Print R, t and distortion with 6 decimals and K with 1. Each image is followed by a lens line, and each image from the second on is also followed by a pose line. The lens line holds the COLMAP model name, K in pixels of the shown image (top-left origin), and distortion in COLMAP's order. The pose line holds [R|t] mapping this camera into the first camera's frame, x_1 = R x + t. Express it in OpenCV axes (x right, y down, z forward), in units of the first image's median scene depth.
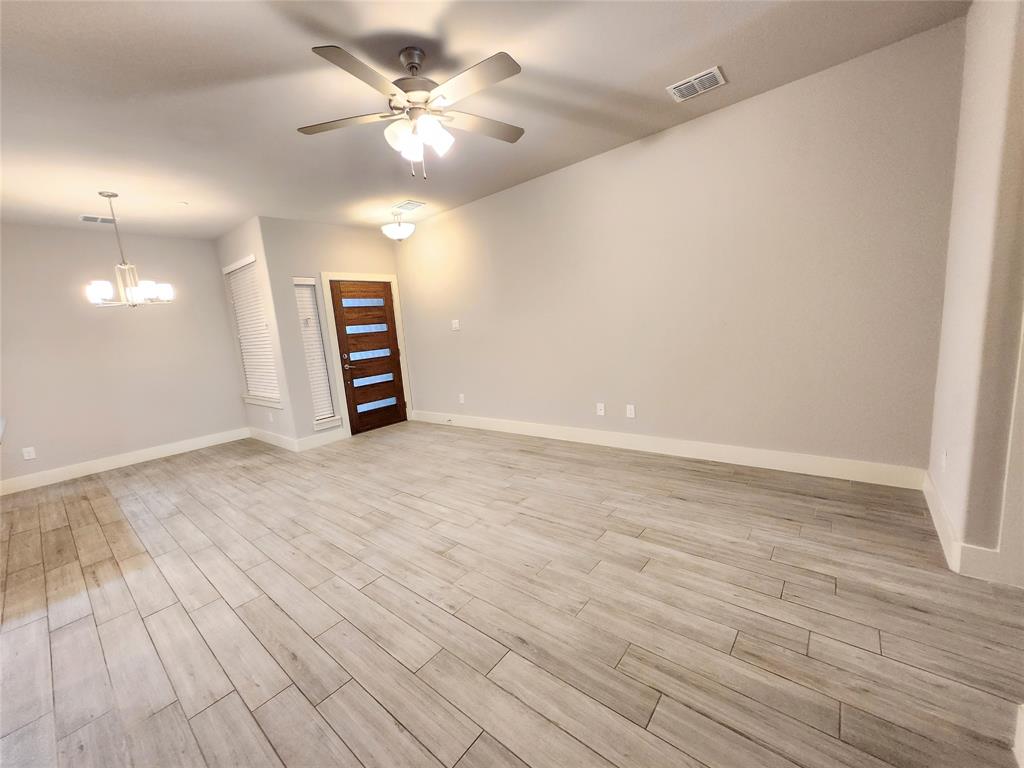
lens RADIAL K [[405.0, 0, 498.9], [0, 405.0, 383.6], [0, 0, 1]] dist [-0.002301, 0.002636]
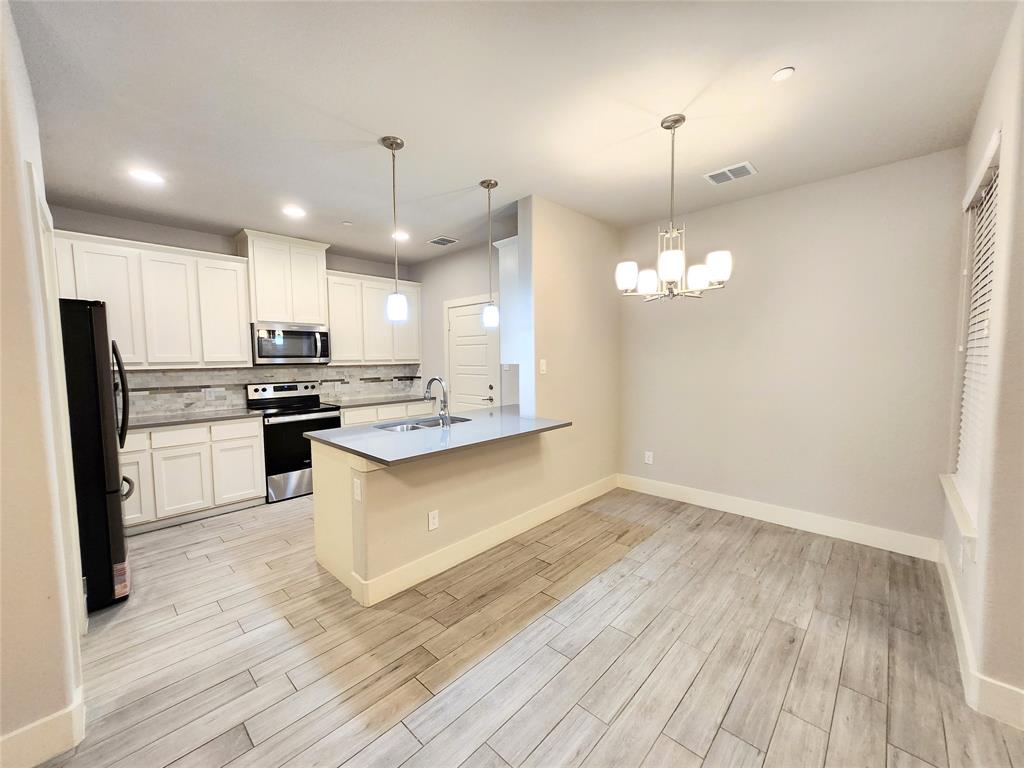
lens RADIAL K [[405.0, 0, 502.6], [0, 405.0, 385.2], [0, 0, 1]] dist [-0.002301, 0.002636]
pose [[-0.058116, 0.152912, -0.986530, -0.317214], [-0.129209, 0.978736, 0.159316, -0.160974], [0.989913, 0.136728, -0.037122, 1.013580]]
